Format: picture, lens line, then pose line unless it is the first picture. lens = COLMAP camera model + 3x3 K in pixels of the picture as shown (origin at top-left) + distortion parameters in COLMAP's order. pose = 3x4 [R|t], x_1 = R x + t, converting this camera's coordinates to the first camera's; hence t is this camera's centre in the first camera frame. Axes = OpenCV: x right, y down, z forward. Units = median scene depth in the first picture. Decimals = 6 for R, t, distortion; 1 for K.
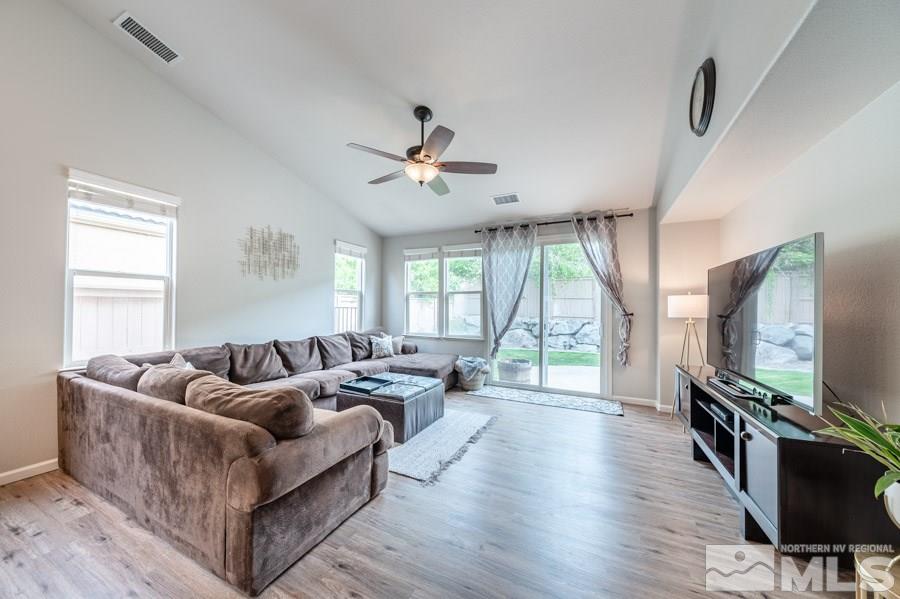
lens RADIAL K [[312.8, 0, 447.4], [0, 312.8, 304.1], [0, 0, 1]] dist [-0.000145, -0.000275]
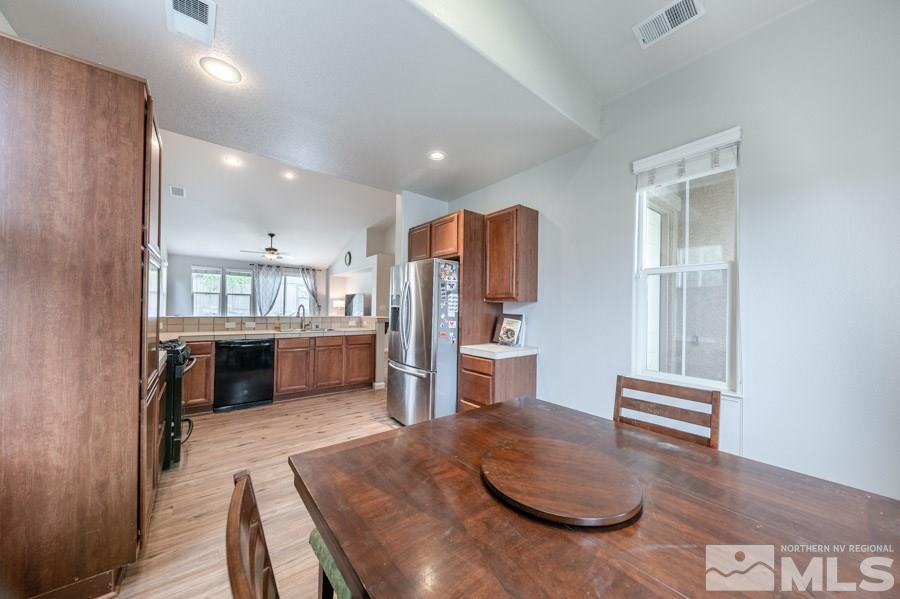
lens RADIAL K [[312.8, 0, 451.2], [0, 312.8, 304.2], [0, 0, 1]] dist [-0.000145, -0.000275]
pose [[0.435866, 0.011378, 0.899940, -1.363498], [-0.027091, 0.999633, 0.000483, -0.017303], [-0.899604, -0.024591, 0.436014, -1.224213]]
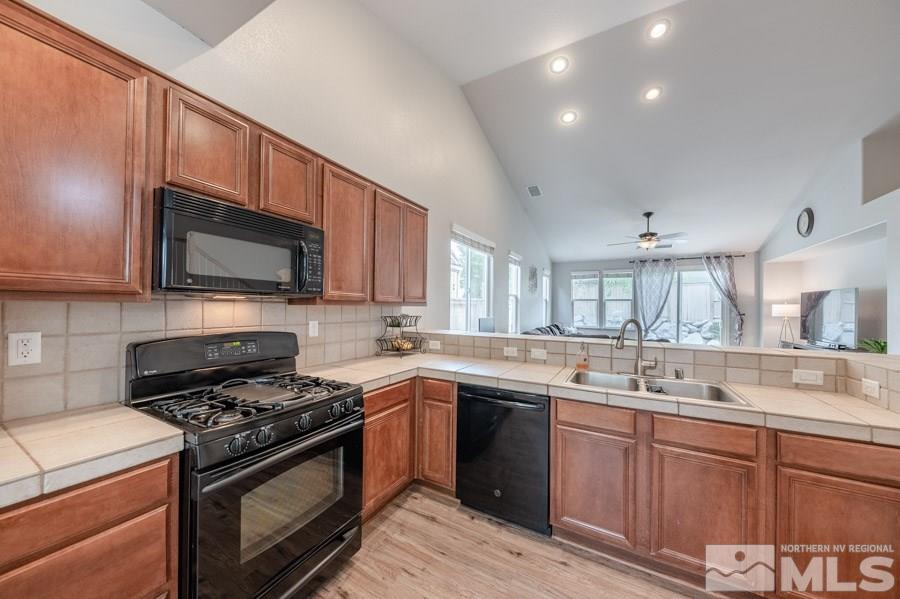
lens RADIAL K [[312.8, 0, 449.9], [0, 312.8, 304.5], [0, 0, 1]] dist [-0.000145, -0.000275]
pose [[0.997764, 0.001615, -0.066818, -0.854505], [-0.001393, 0.999993, 0.003374, -0.023737], [0.066823, -0.003274, 0.997759, -0.768200]]
